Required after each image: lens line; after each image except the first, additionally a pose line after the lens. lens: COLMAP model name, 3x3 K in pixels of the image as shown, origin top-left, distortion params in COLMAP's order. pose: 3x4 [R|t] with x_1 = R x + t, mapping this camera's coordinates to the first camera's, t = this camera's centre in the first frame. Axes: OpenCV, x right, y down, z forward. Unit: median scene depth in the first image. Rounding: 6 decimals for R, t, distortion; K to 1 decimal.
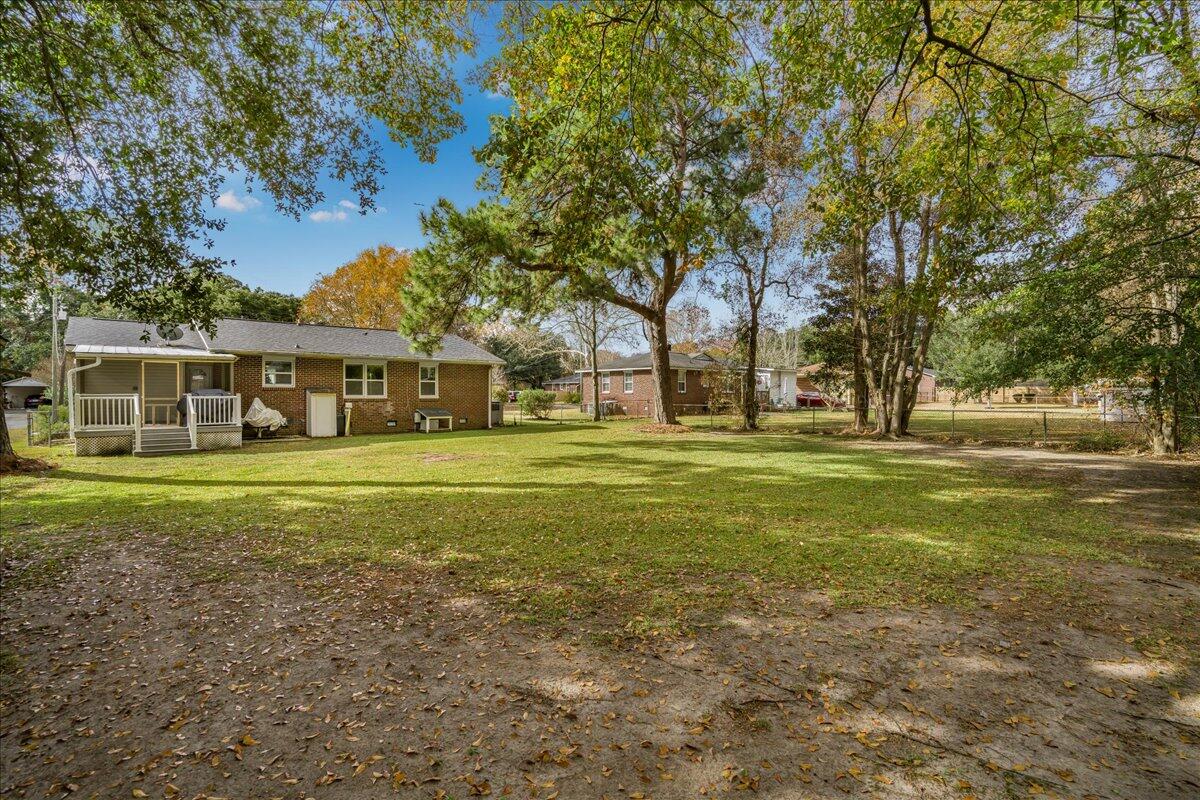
lens RADIAL K [[580.5, 0, 597.8], [0, 580.5, 397.8], [0, 0, 1]] dist [-0.030352, 0.025632]
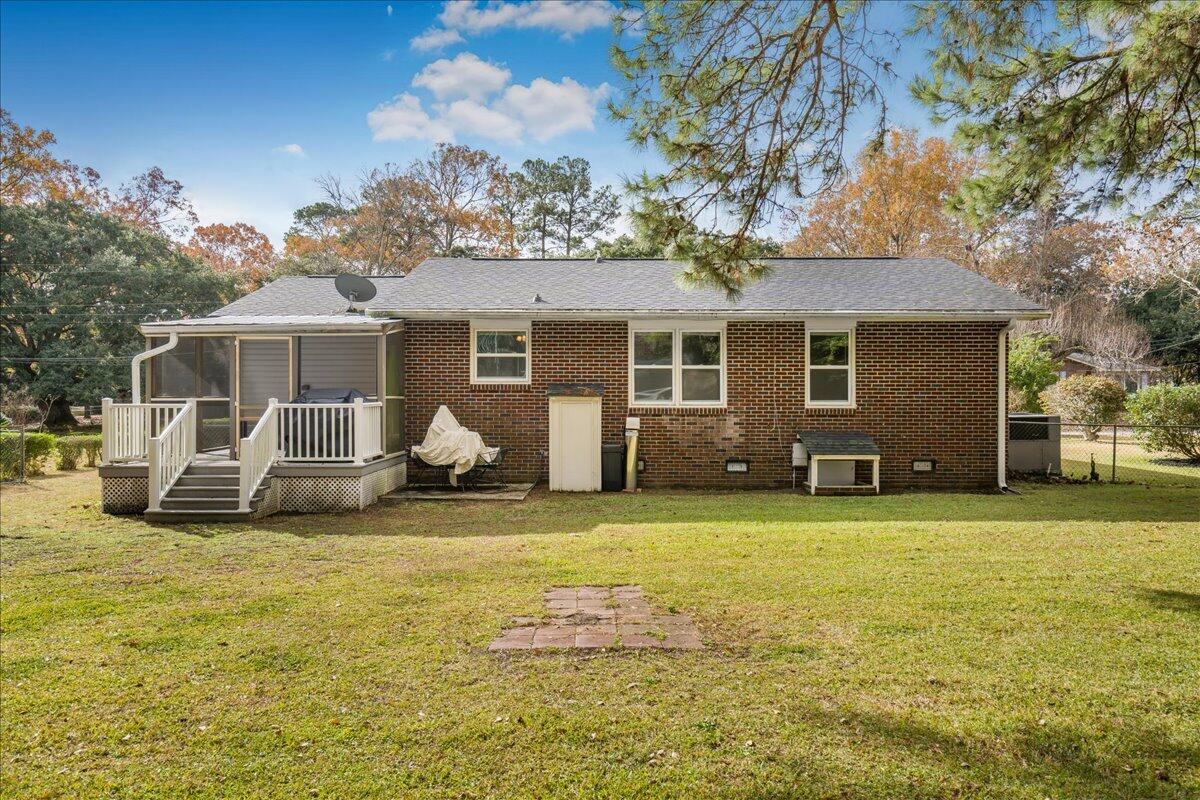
lens RADIAL K [[899.1, 0, 600.0], [0, 899.1, 400.0], [0, 0, 1]] dist [0.002991, 0.000857]
pose [[0.734173, 0.004828, -0.678945, 0.025899], [-0.004556, 0.999987, 0.002185, -0.006390], [0.678947, 0.001489, 0.734186, 0.464083]]
